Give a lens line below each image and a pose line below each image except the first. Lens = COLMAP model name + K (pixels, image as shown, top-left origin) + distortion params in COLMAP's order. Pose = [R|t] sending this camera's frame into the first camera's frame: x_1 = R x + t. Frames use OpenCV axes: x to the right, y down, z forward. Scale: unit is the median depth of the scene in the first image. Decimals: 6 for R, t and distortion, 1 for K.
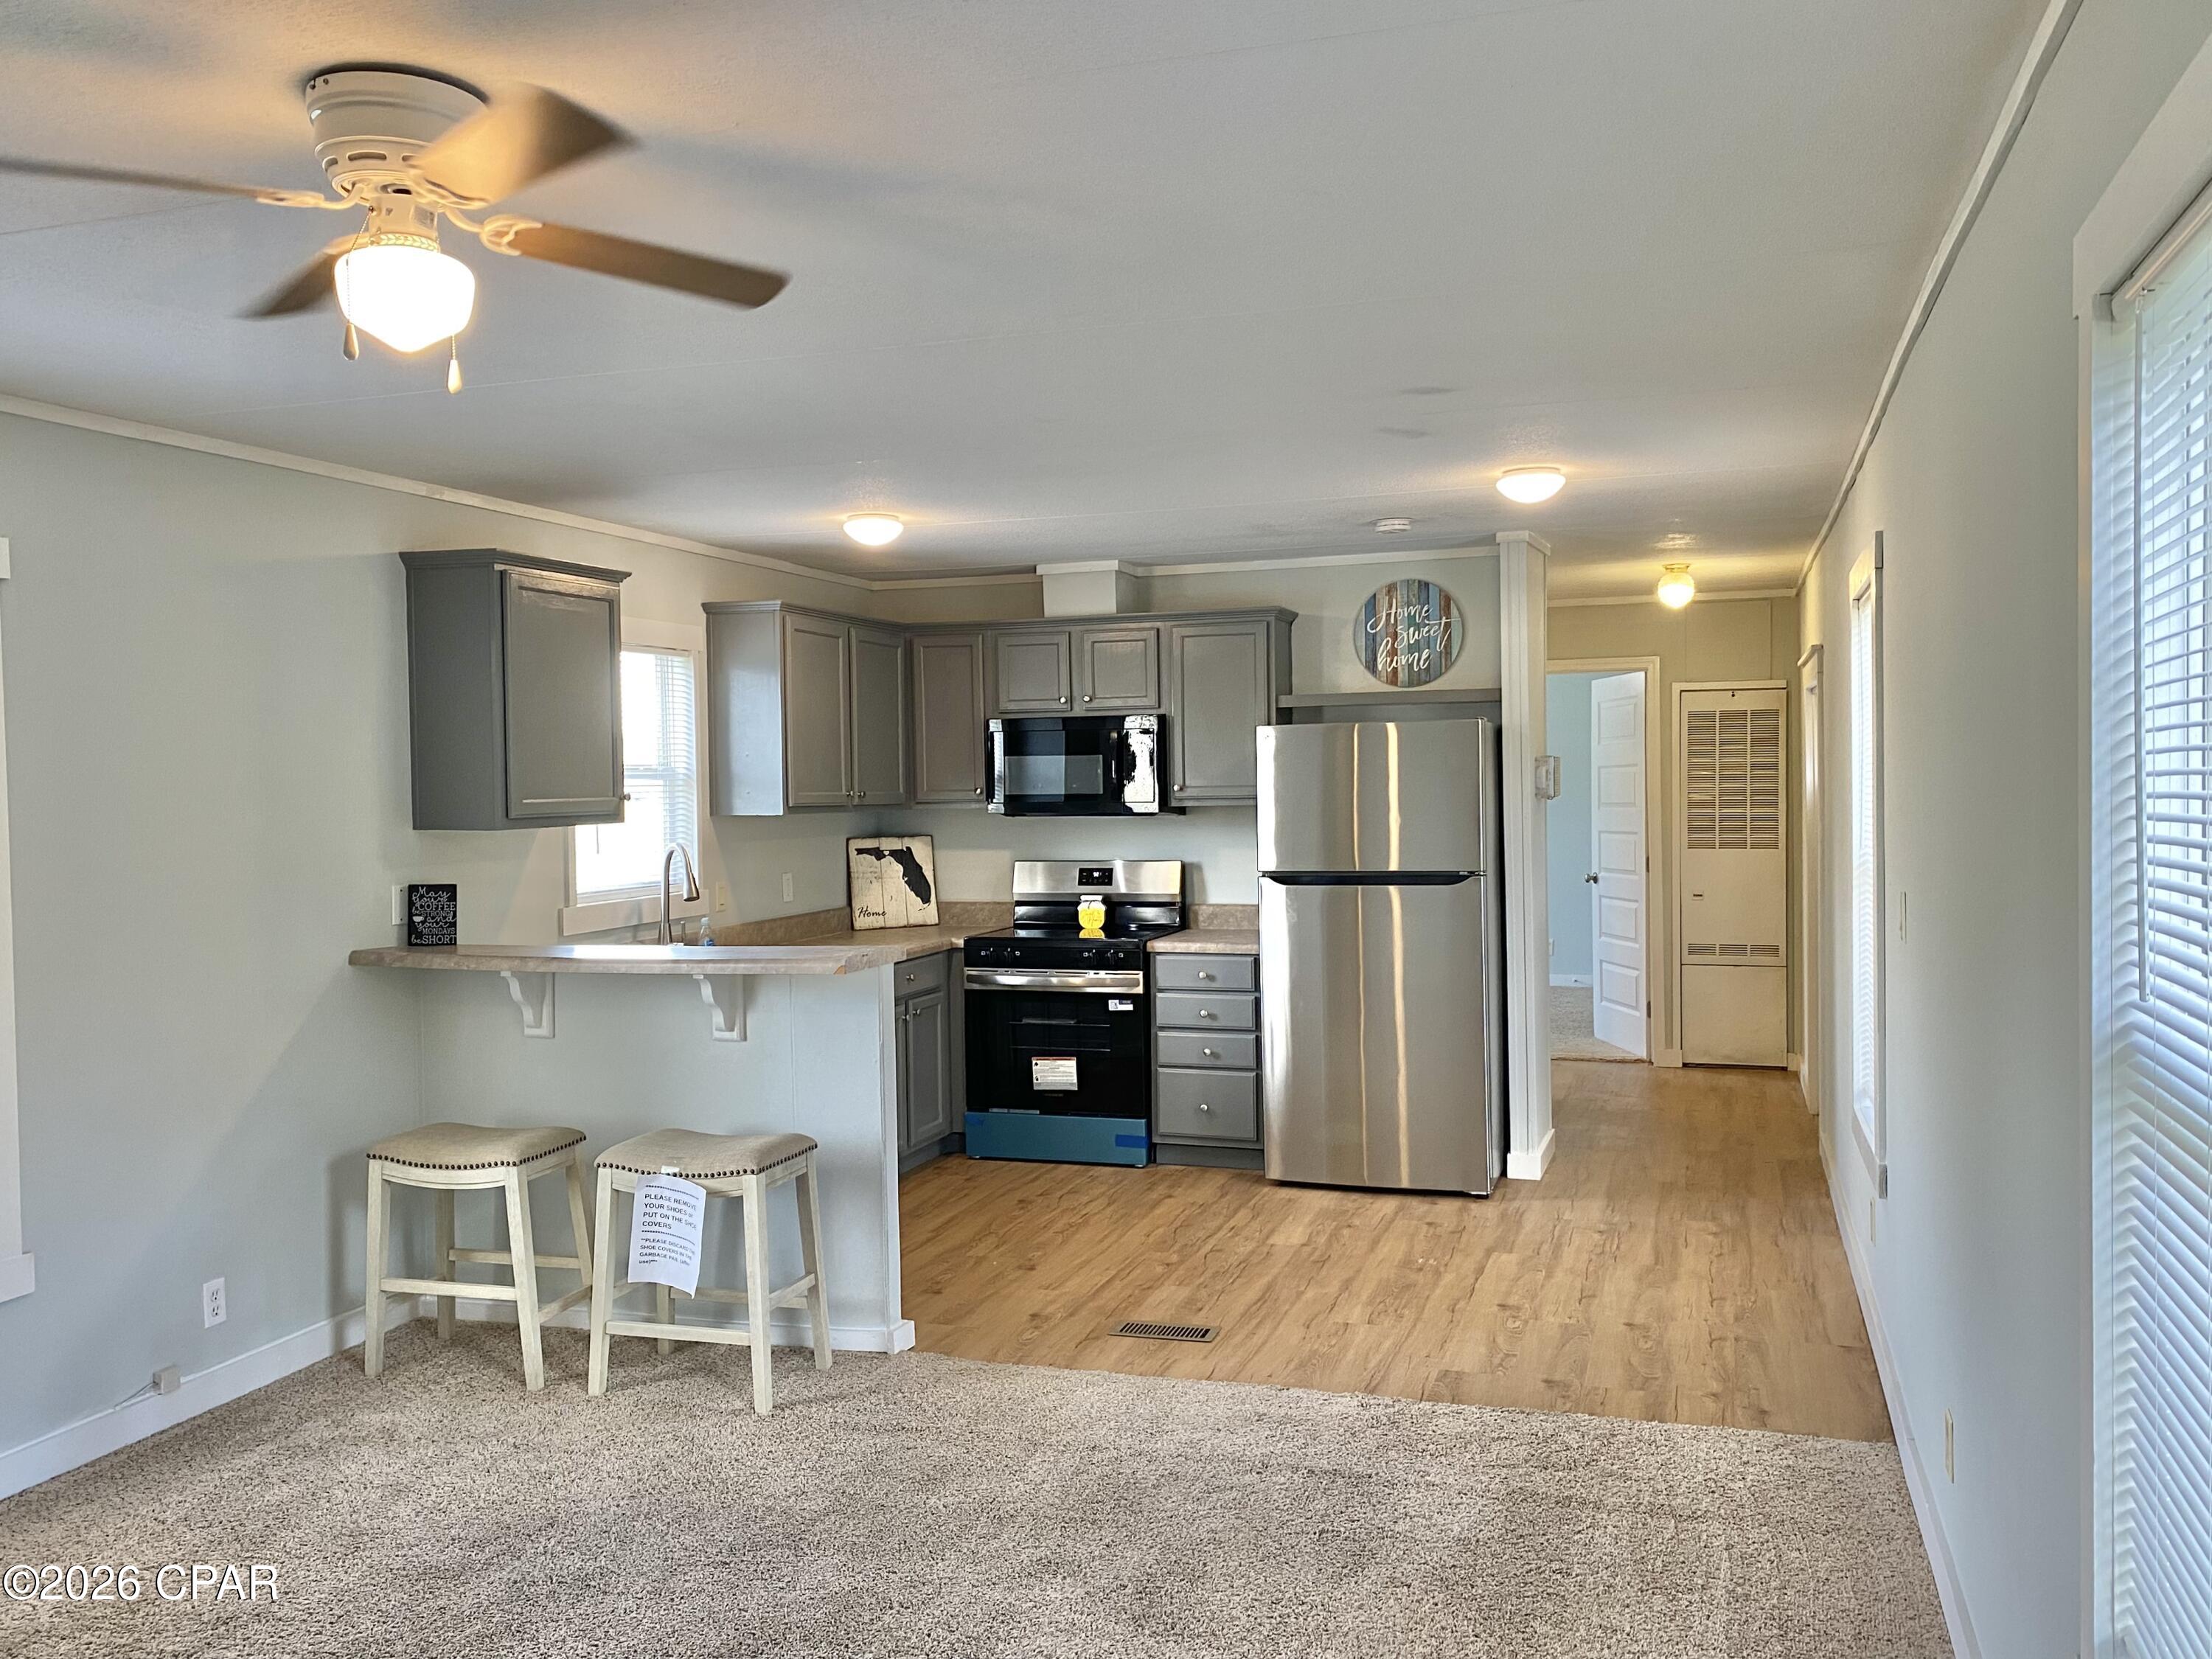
lens RADIAL K [[1813.1, 0, 1106.0], [0, 1813.1, 829.5], [0, 0, 1]] dist [0.069191, -0.160109]
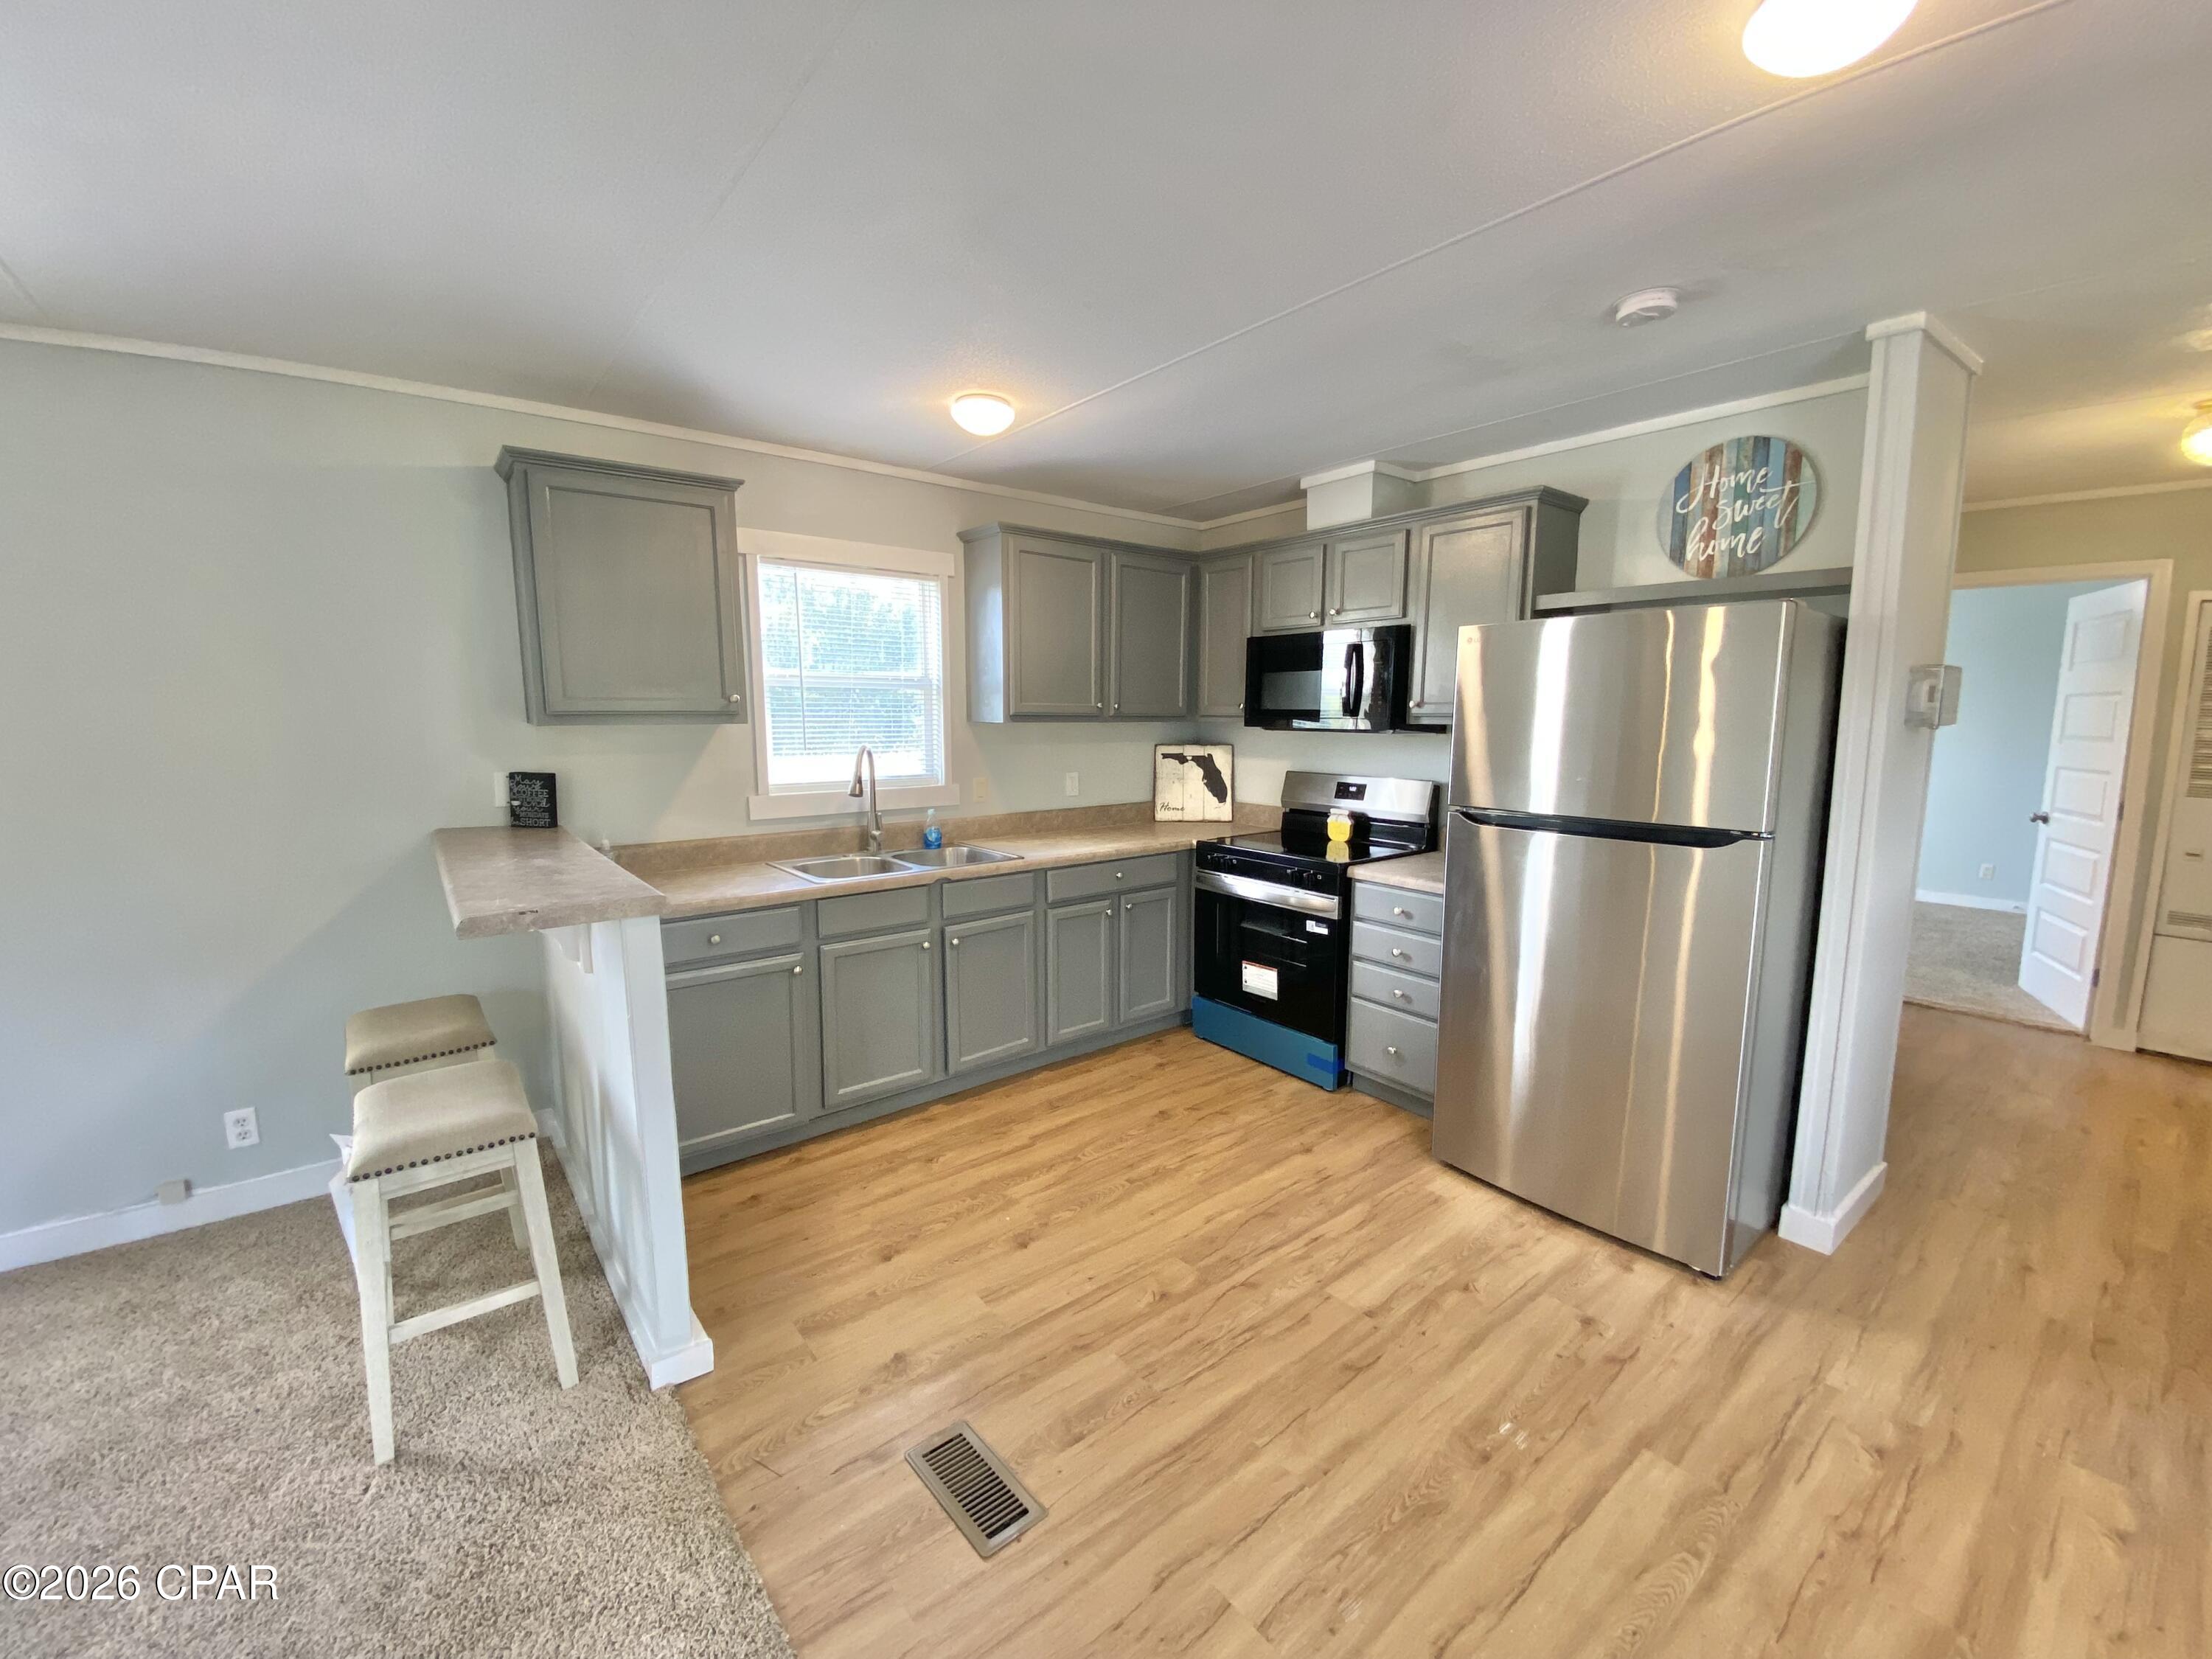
lens RADIAL K [[889.6, 0, 1108.8], [0, 889.6, 832.7], [0, 0, 1]] dist [0.032605, -0.029406]
pose [[0.839923, 0.093498, -0.534591, 0.203623], [-0.032055, 0.991875, 0.123112, -0.011602], [0.541758, -0.086268, 0.836095, 0.664534]]
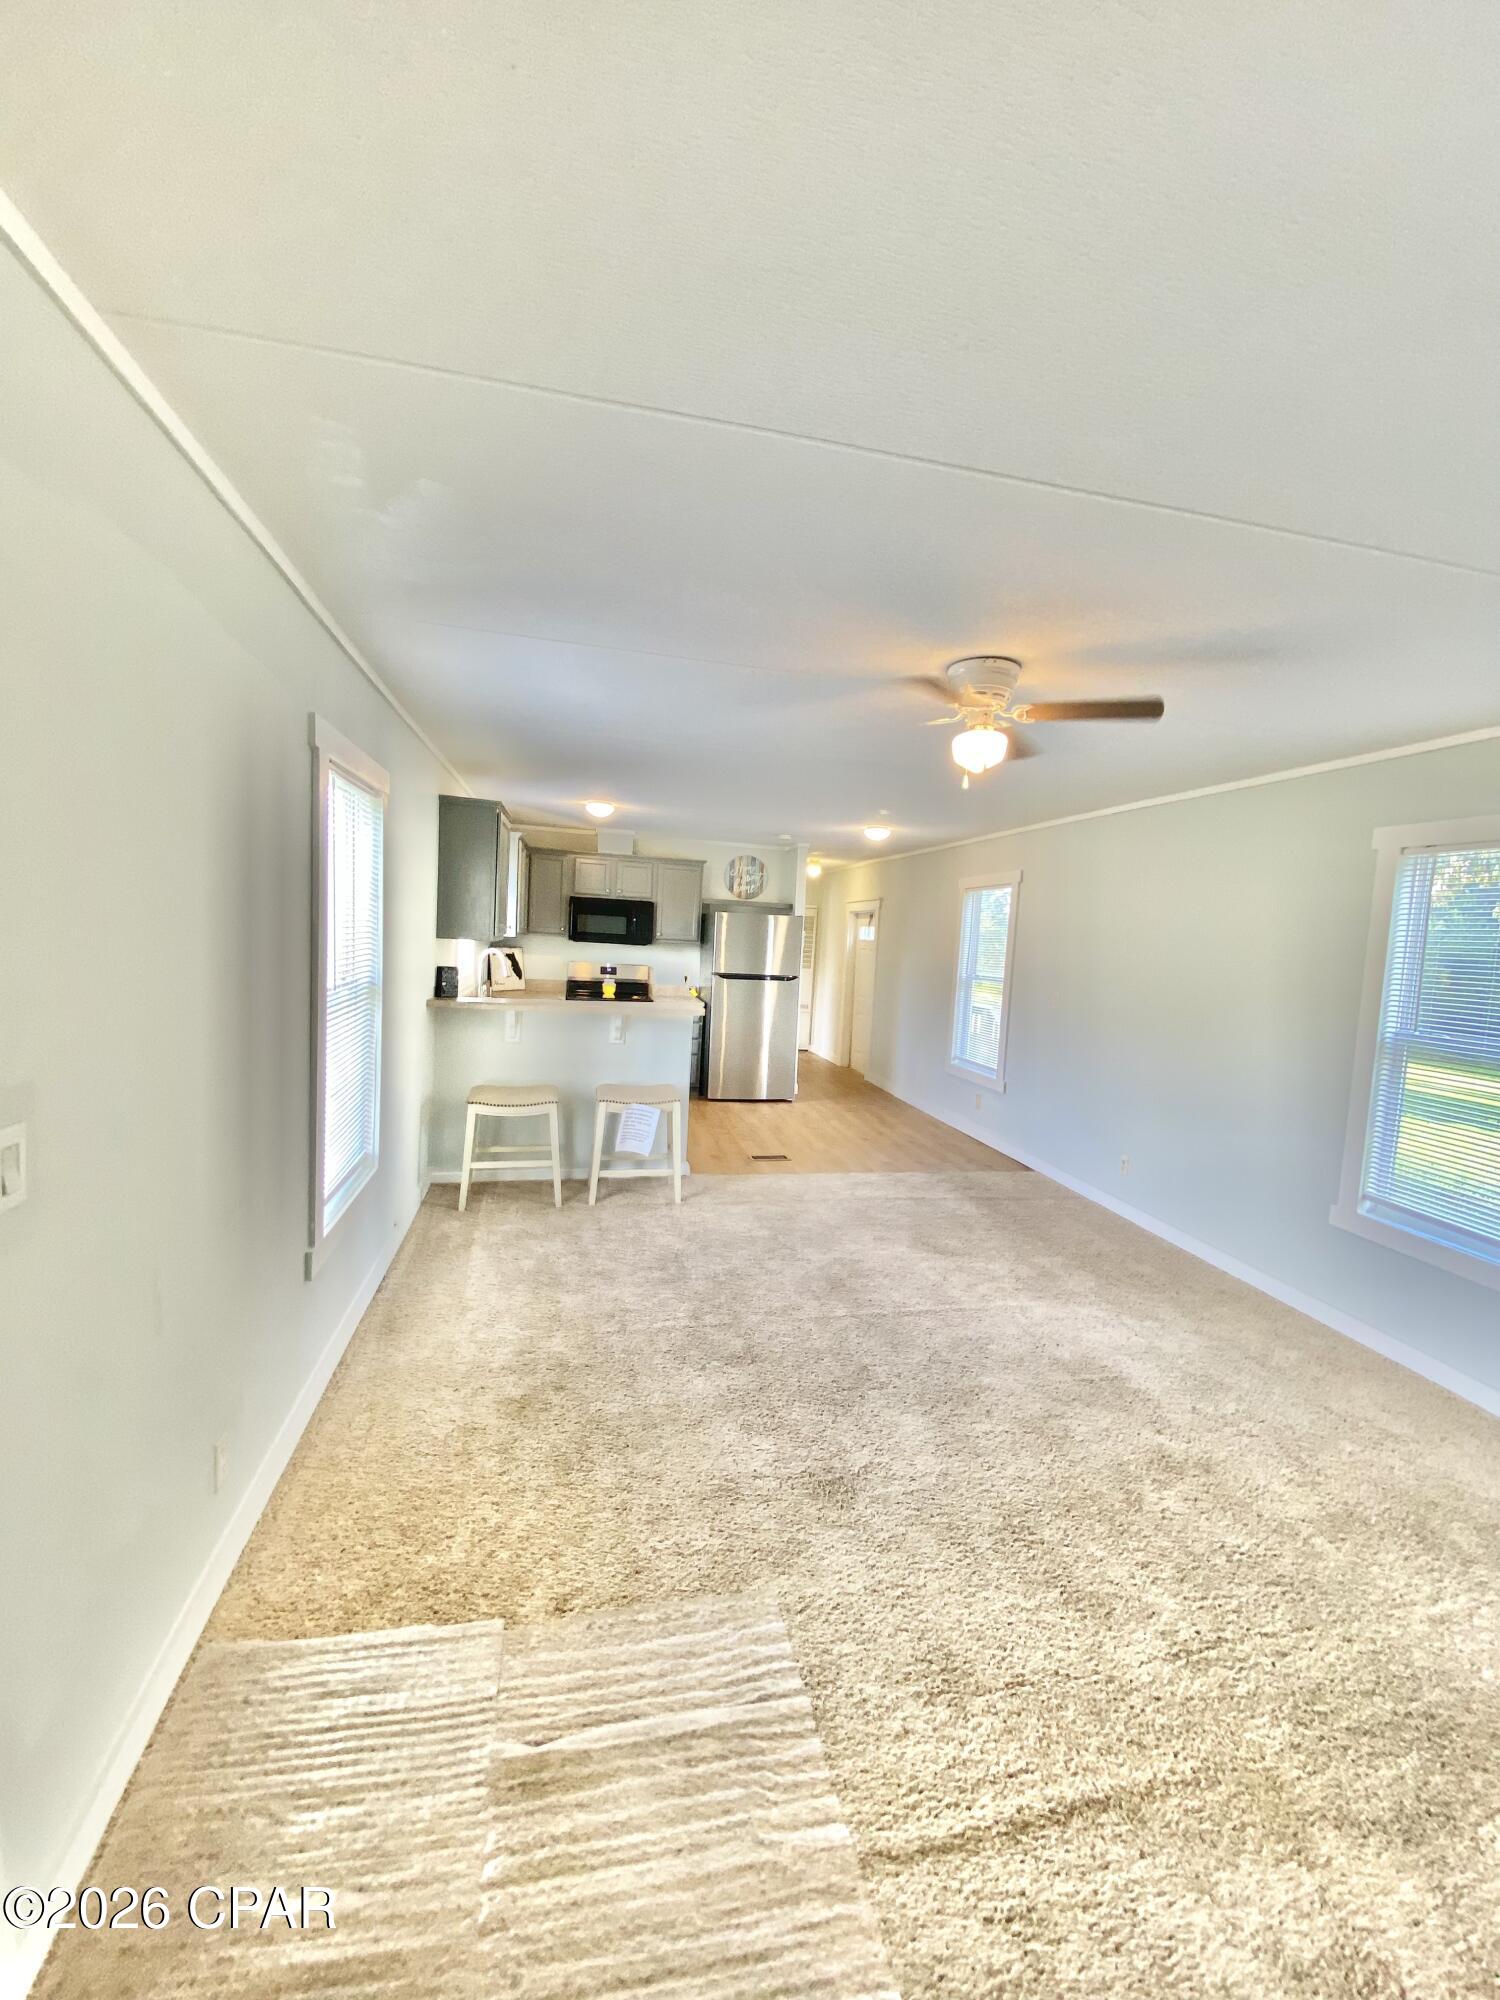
lens RADIAL K [[796.1, 0, 753.0], [0, 796.1, 997.2], [0, 0, 1]] dist [0.050603, -0.044583]
pose [[0.854515, 0.023220, 0.518907, -0.488540], [-0.055304, 0.997389, 0.046442, 0.004481], [-0.516474, -0.068383, 0.853568, 0.077815]]
